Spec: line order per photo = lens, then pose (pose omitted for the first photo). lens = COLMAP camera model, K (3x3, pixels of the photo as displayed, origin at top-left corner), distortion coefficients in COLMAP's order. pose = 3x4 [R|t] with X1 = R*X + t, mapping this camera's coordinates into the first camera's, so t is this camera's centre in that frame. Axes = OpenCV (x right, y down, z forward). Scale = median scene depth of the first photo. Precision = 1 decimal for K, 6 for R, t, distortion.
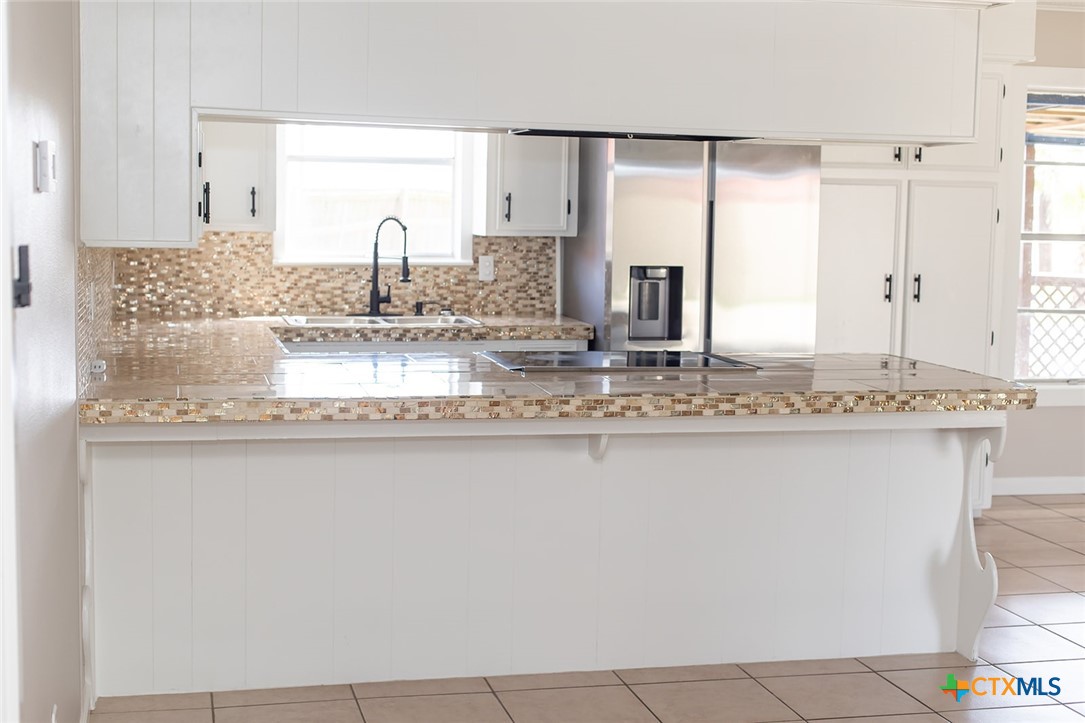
lens RADIAL K [[1564.4, 0, 539.9], [0, 1564.4, 344.6], [0, 0, 1]] dist [0.008353, -0.047173]
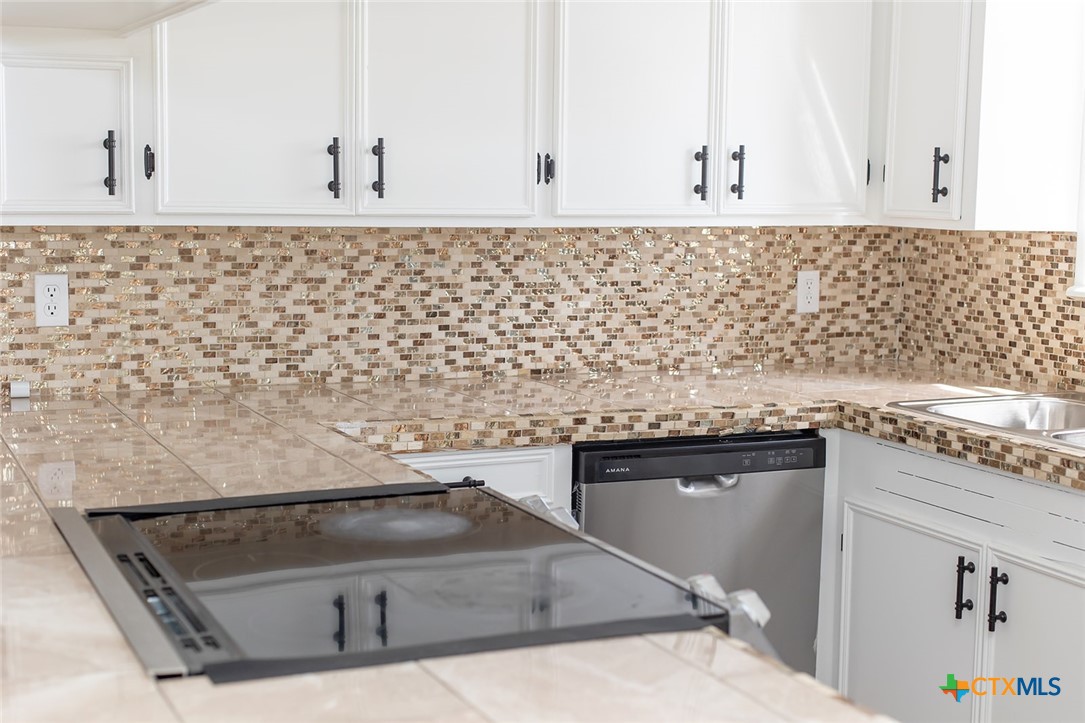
lens RADIAL K [[1564.4, 0, 539.9], [0, 1564.4, 344.6], [0, 0, 1]] dist [0.008353, -0.047173]
pose [[0.187570, 0.086439, -0.978440, 0.336084], [-0.098168, 0.992783, 0.068887, -0.057387], [0.977333, 0.083131, 0.194702, 0.775161]]
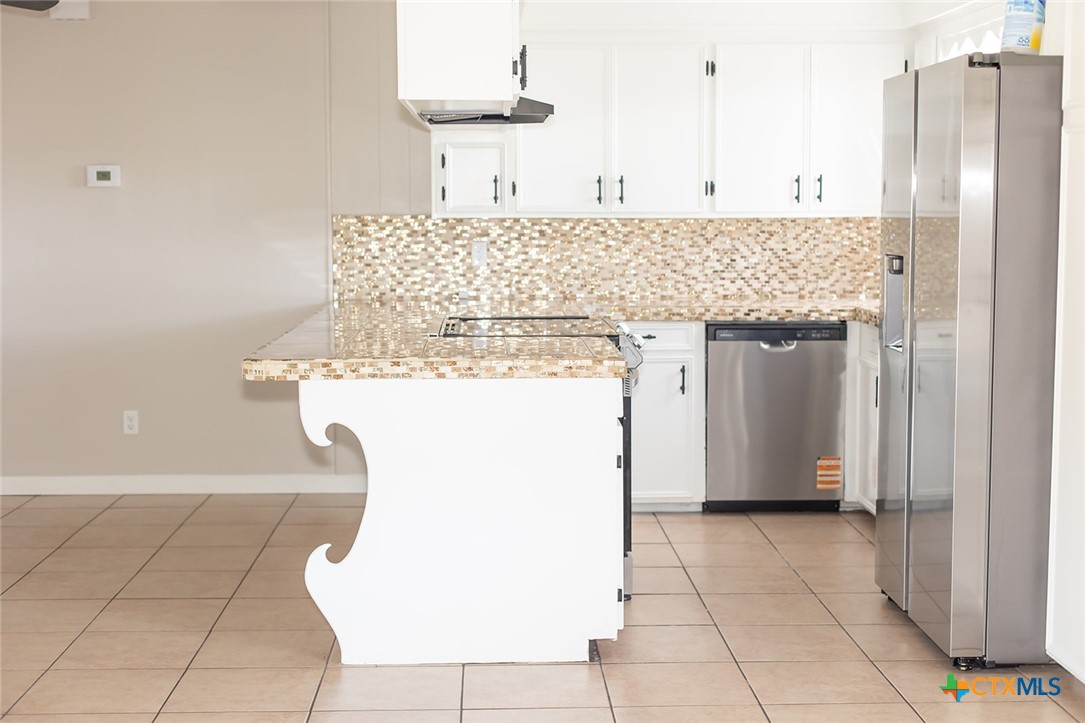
lens RADIAL K [[1564.4, 0, 539.9], [0, 1564.4, 344.6], [0, 0, 1]] dist [0.008353, -0.047173]
pose [[-0.196447, 0.071420, -0.977910, 0.882307], [-0.089764, 0.991845, 0.090470, -0.060917], [0.976397, 0.105554, -0.188434, 0.976110]]
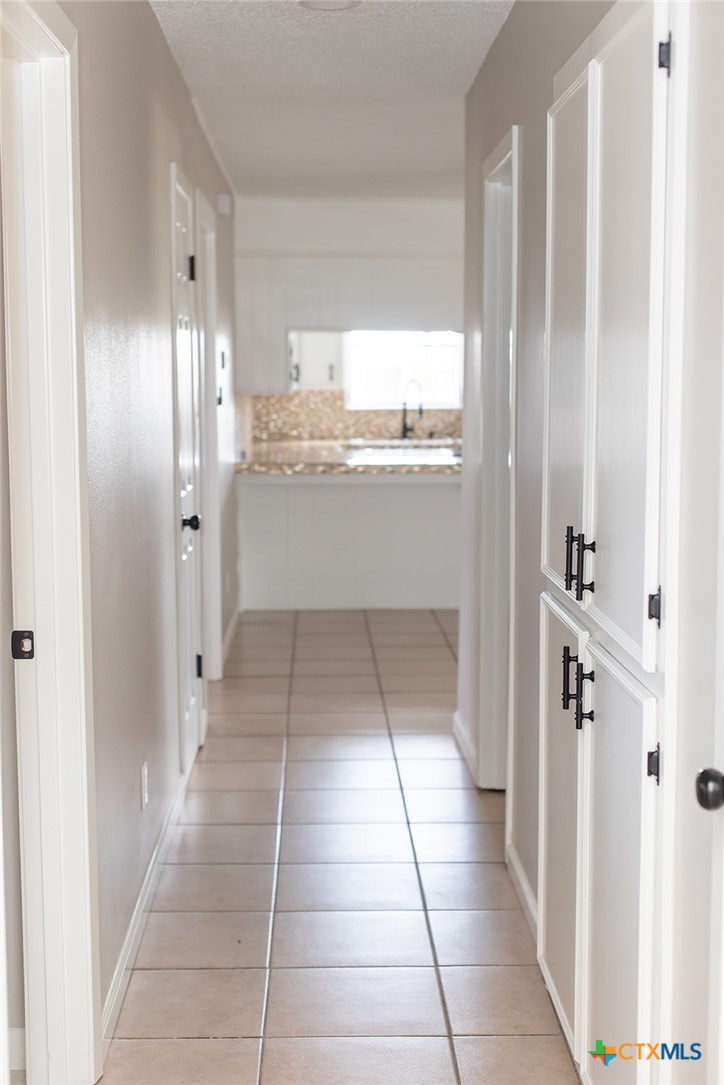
lens RADIAL K [[1564.4, 0, 362.0], [0, 1564.4, 542.5], [0, 0, 1]] dist [0.008353, -0.047173]
pose [[0.978844, 0.000710, -0.204606, 0.209862], [0.002488, 0.999879, 0.015374, 0.071900], [0.204593, -0.015558, 0.978724, -0.710327]]
